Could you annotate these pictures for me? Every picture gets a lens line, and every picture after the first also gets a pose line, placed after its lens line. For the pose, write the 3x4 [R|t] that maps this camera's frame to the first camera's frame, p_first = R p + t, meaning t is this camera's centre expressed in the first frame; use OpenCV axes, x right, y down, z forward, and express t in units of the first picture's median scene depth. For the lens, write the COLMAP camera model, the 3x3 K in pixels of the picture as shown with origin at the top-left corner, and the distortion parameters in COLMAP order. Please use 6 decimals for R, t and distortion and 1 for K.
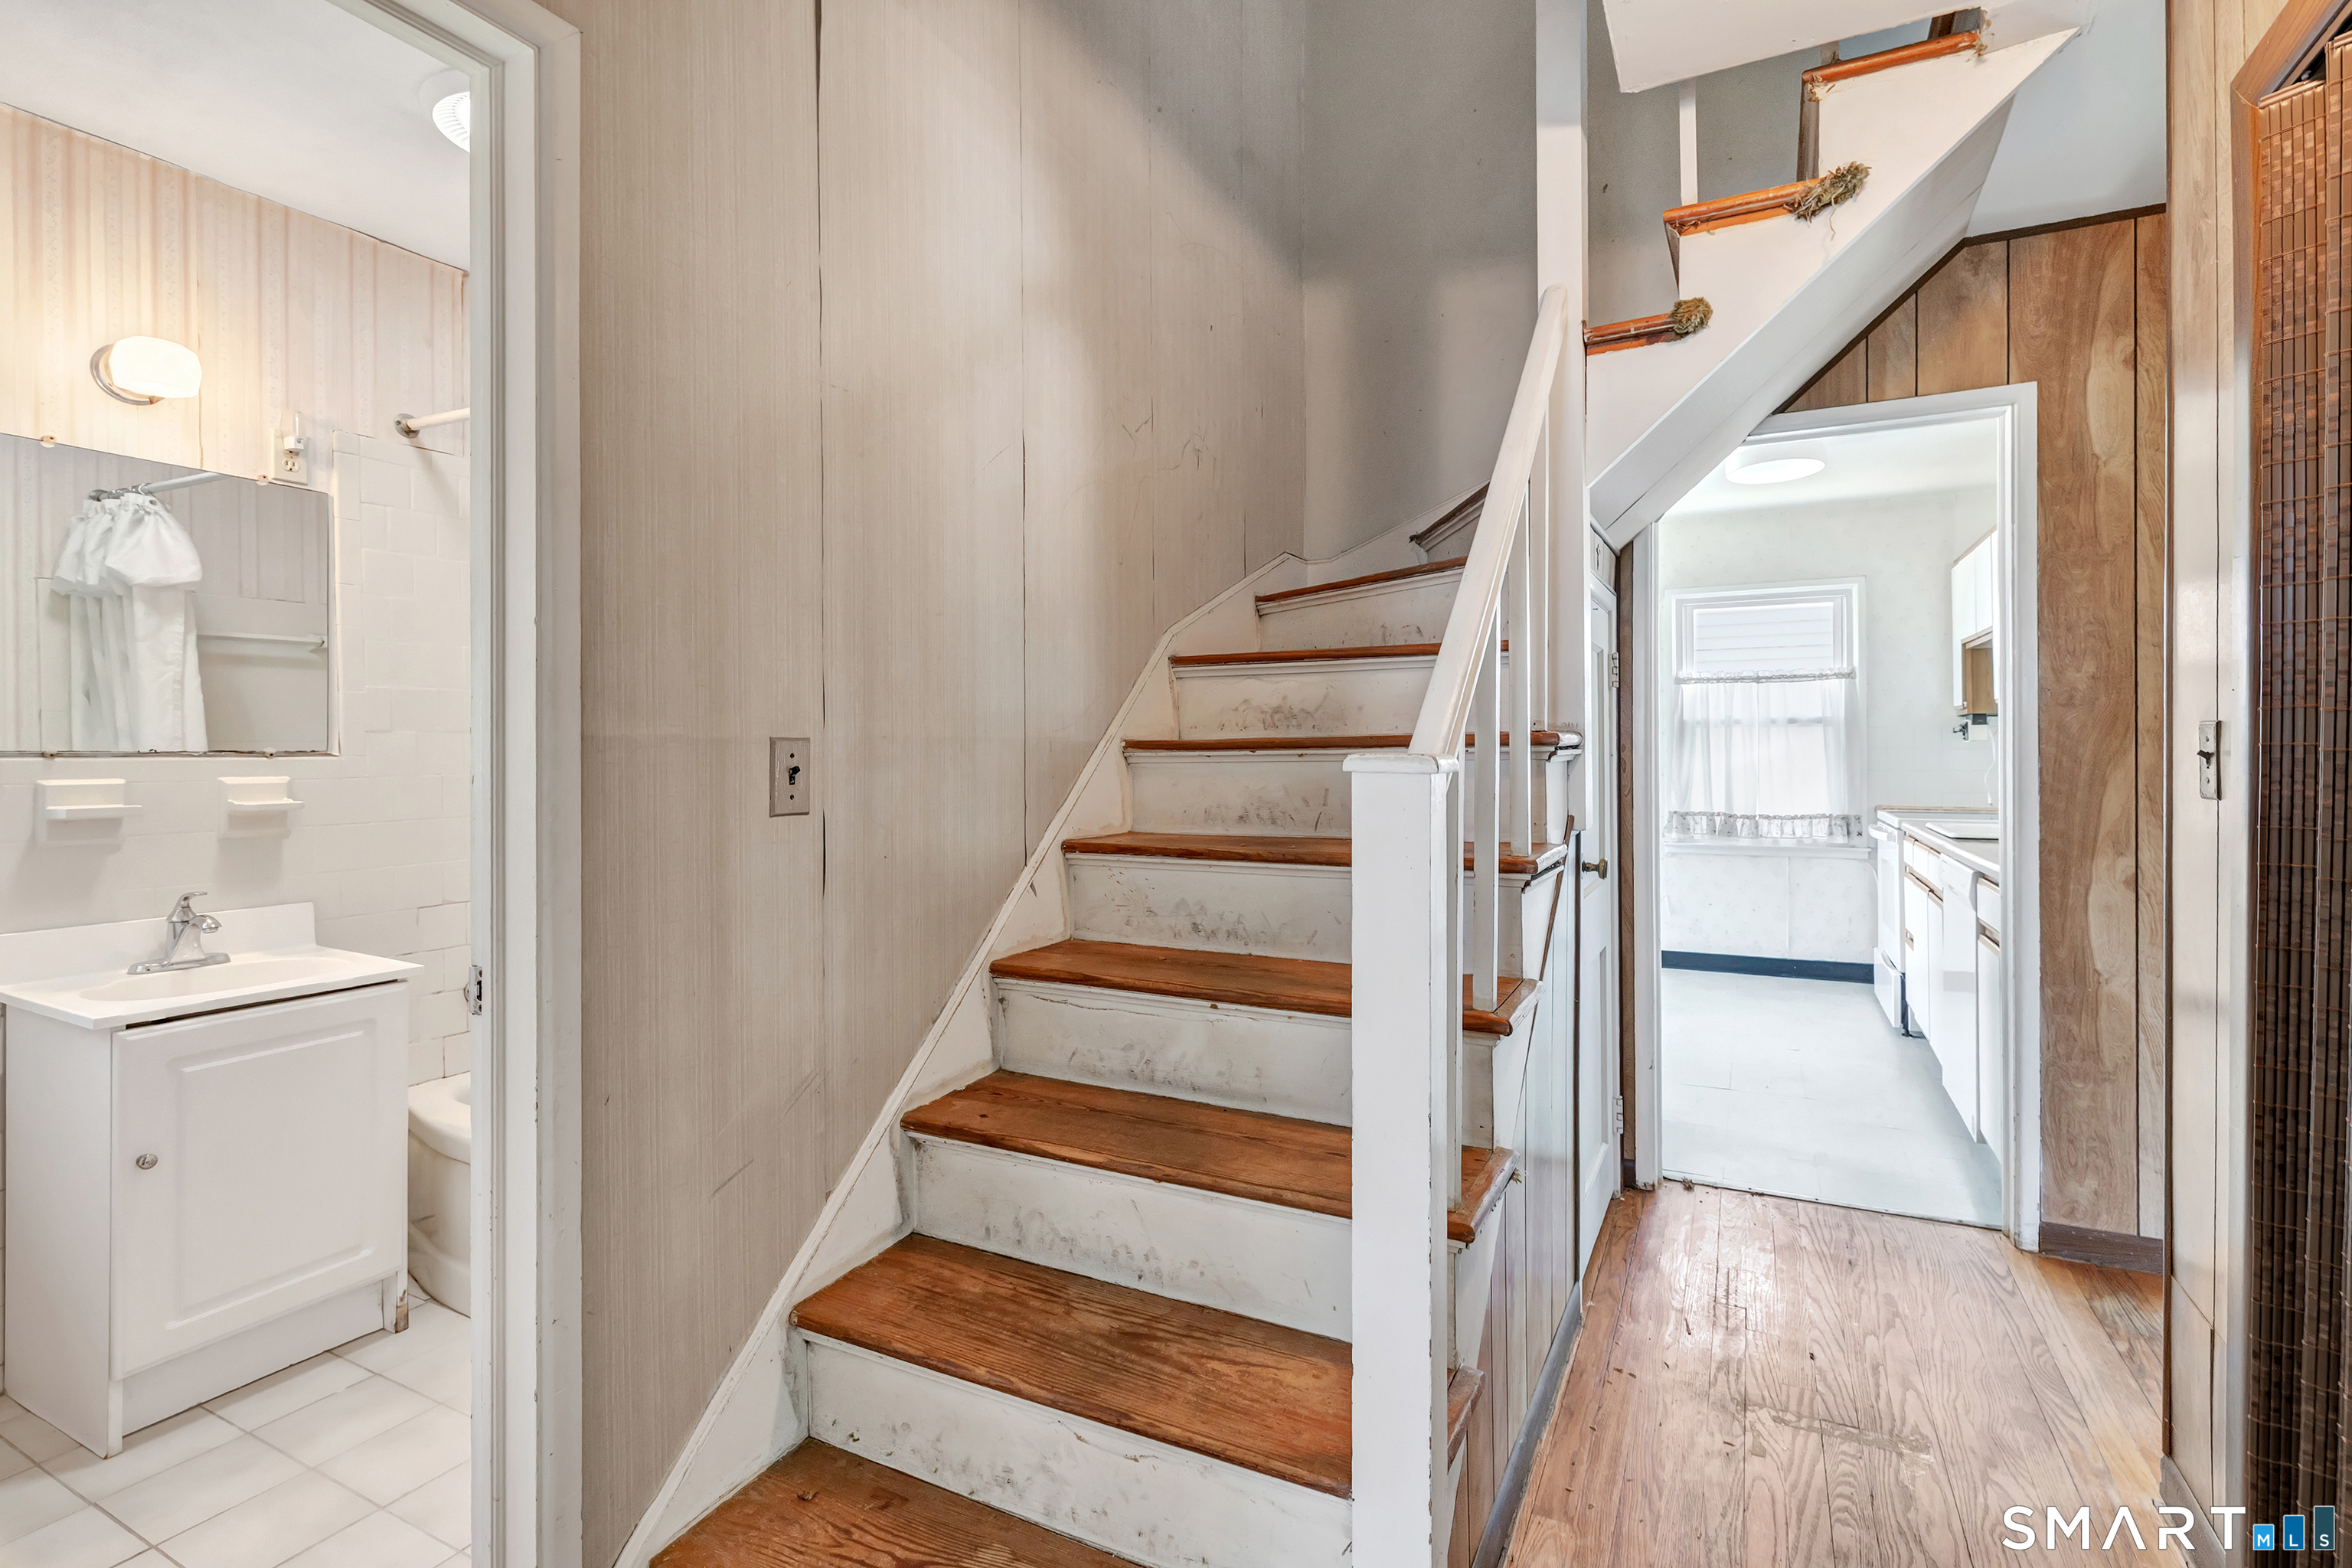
lens RADIAL K [[1023.0, 0, 1183.5], [0, 1023.0, 745.6], [0, 0, 1]] dist [-0.000506, -0.000028]
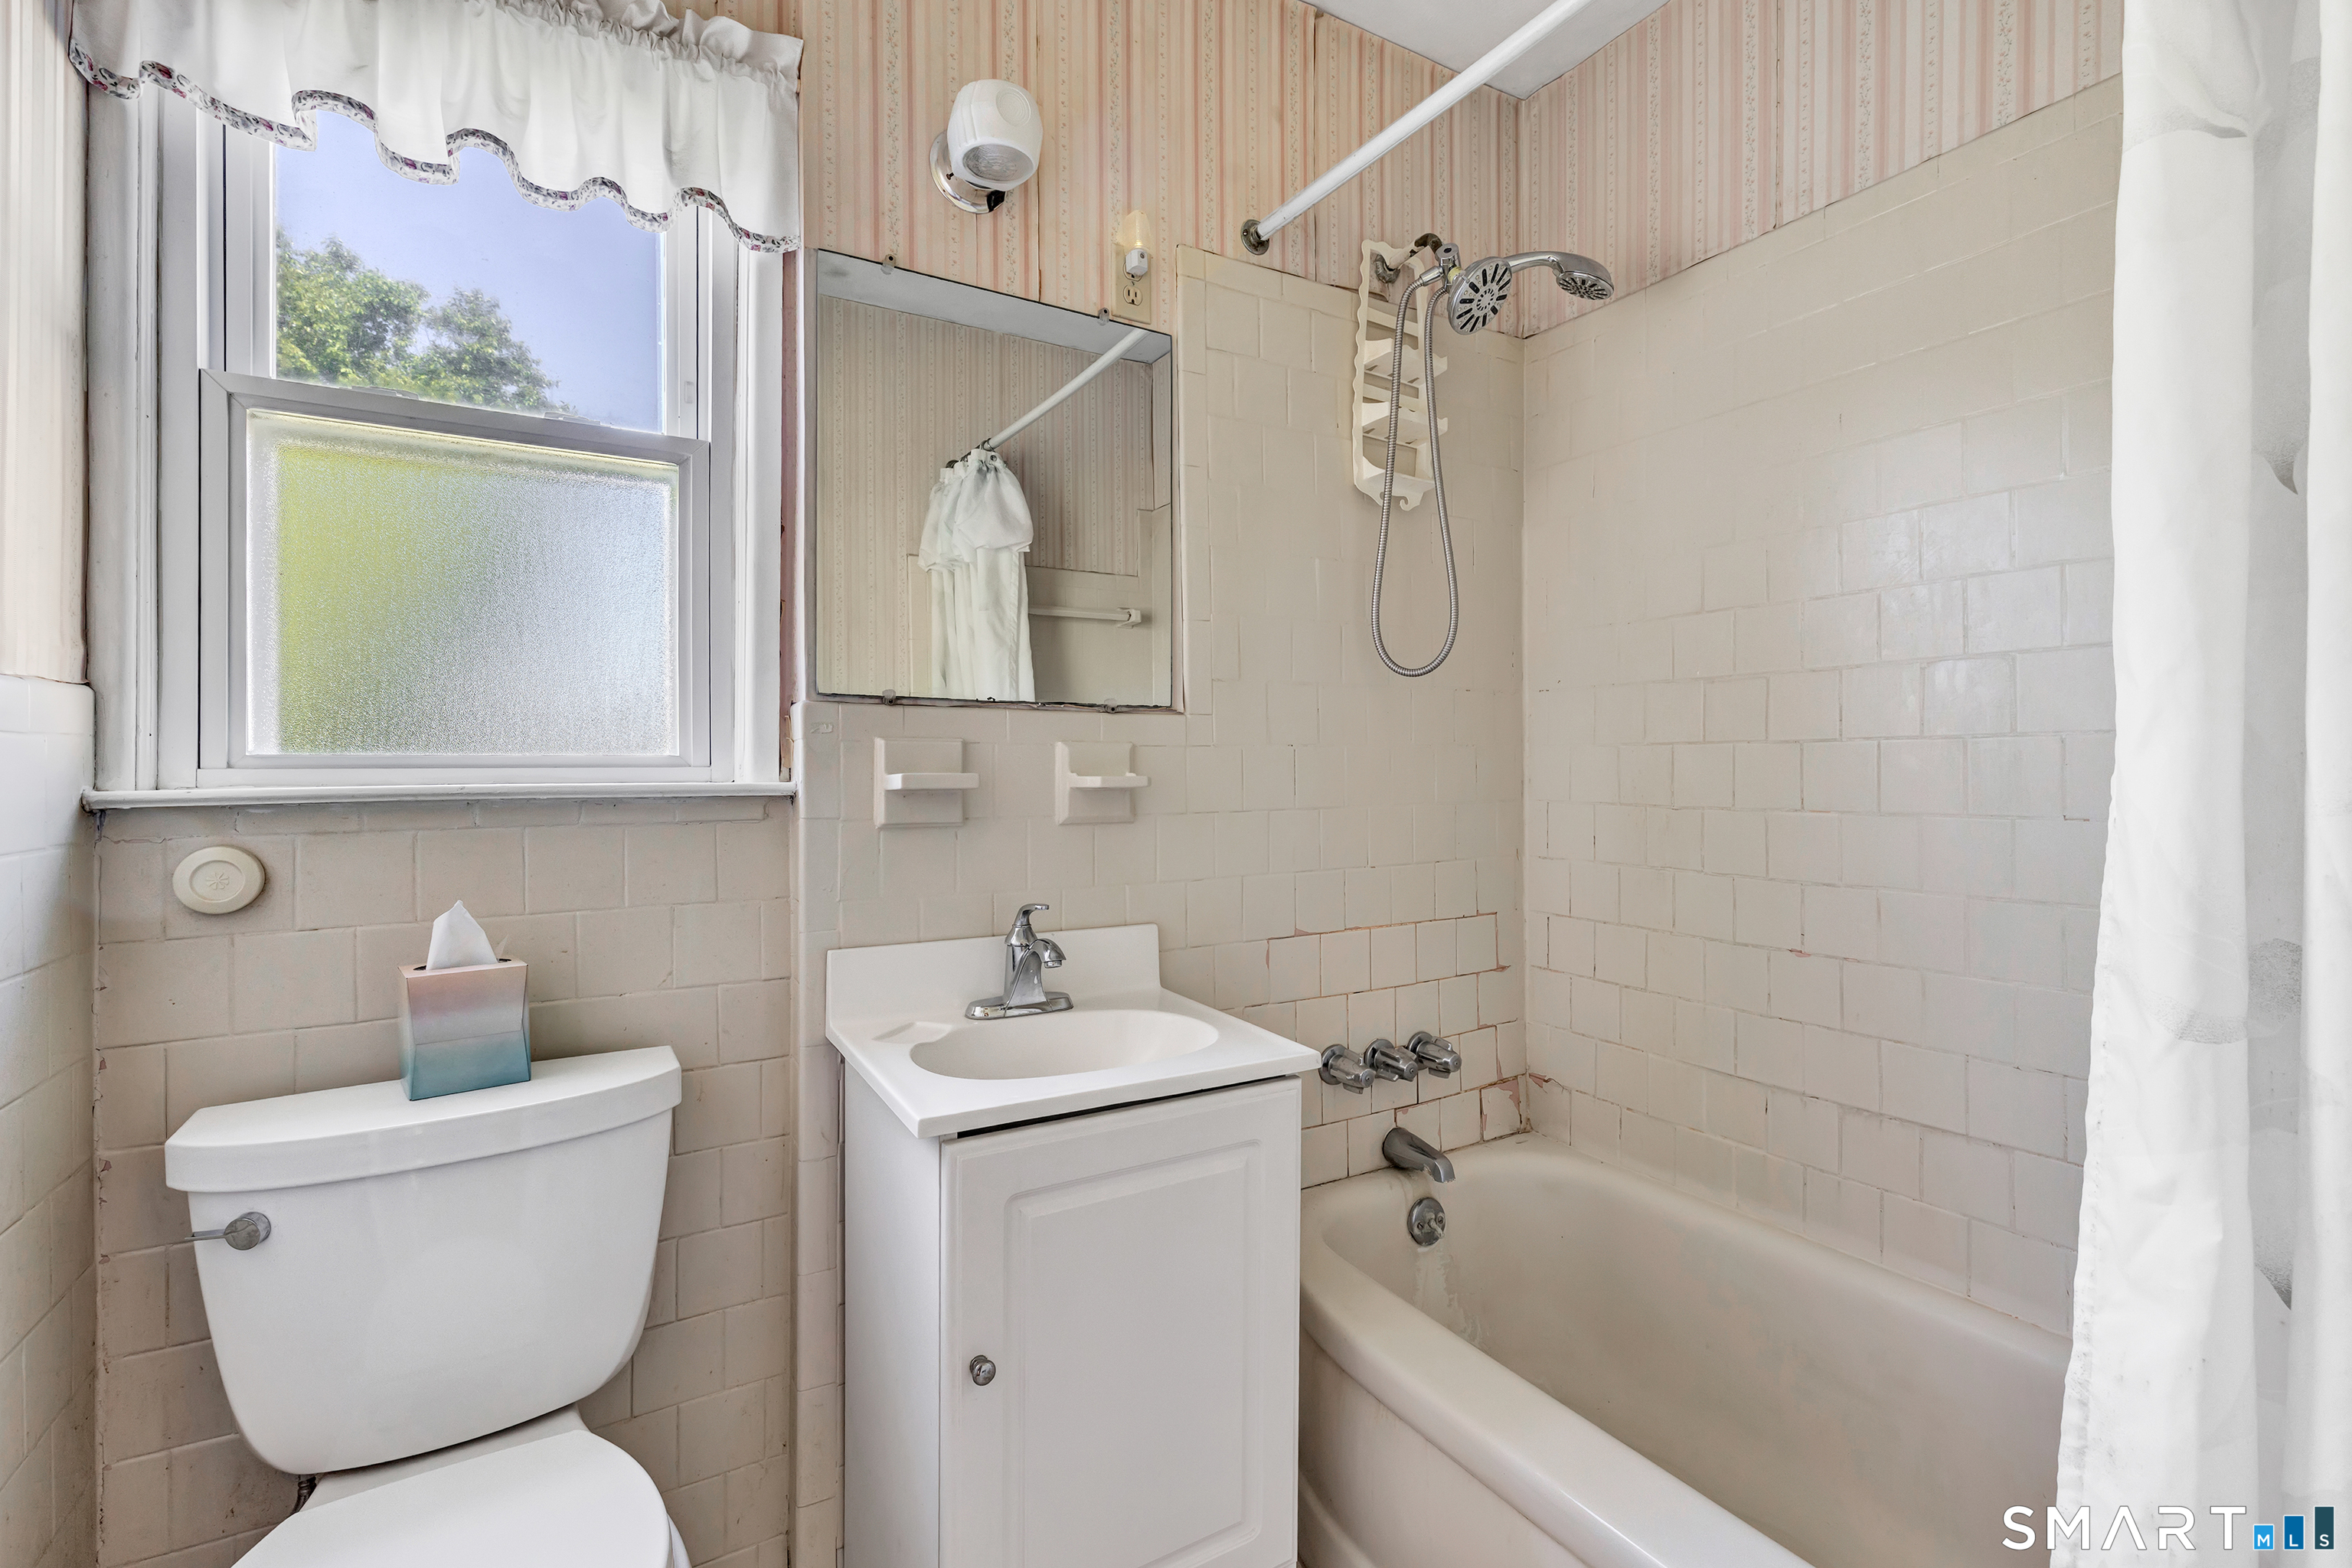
lens RADIAL K [[1048.1, 0, 1162.6], [0, 1048.1, 765.1], [0, 0, 1]] dist [0.000187, -0.000276]
pose [[0.806852, -0.002186, -0.590749, -0.449534], [0.002005, 0.999998, -0.000961, 0.047884], [0.590750, -0.000409, 0.806855, 0.450383]]
